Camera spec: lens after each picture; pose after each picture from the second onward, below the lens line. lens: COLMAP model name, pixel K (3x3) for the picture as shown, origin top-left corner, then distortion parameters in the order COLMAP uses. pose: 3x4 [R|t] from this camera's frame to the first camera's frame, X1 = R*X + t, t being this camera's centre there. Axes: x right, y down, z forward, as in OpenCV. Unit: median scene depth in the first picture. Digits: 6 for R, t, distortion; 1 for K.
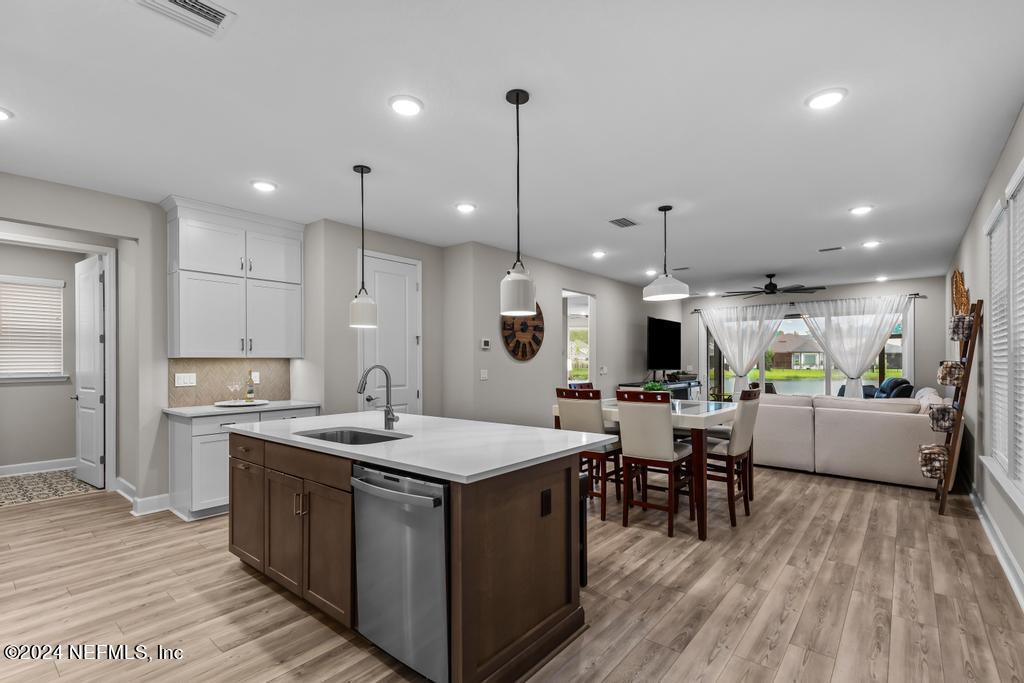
lens RADIAL K [[471.3, 0, 535.7], [0, 471.3, 361.6], [0, 0, 1]] dist [0.000256, -0.000852]
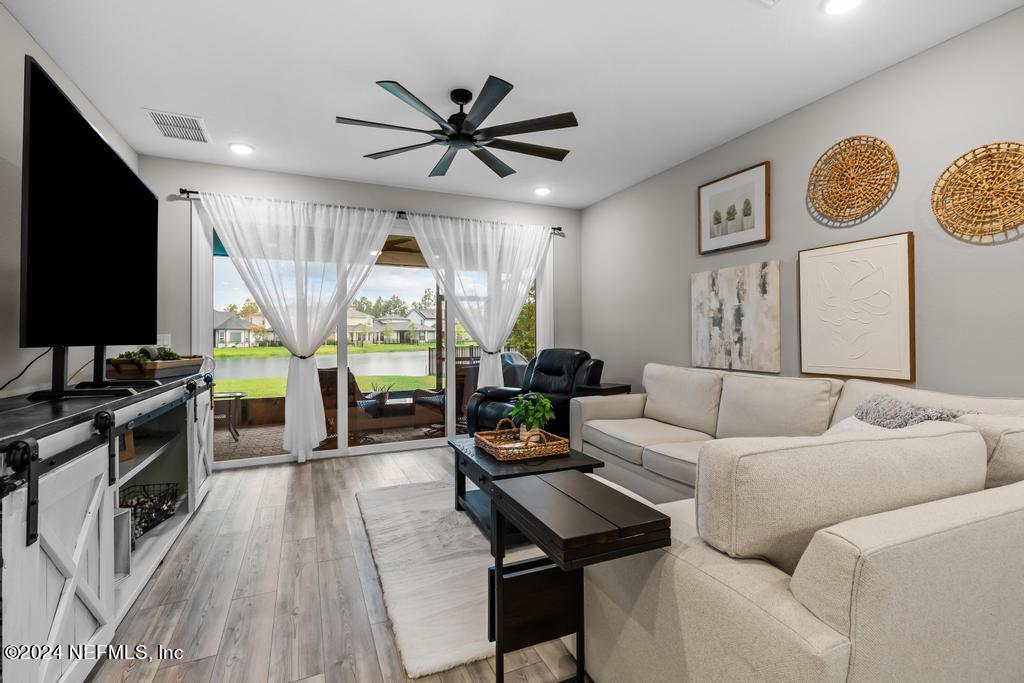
lens RADIAL K [[471.3, 0, 506.5], [0, 471.3, 339.3], [0, 0, 1]] dist [0.000256, -0.000852]
pose [[0.488430, -0.007136, 0.872574, 0.145909], [0.008170, 0.999960, 0.003604, 0.014857], [-0.872565, 0.005368, 0.488469, 0.649154]]
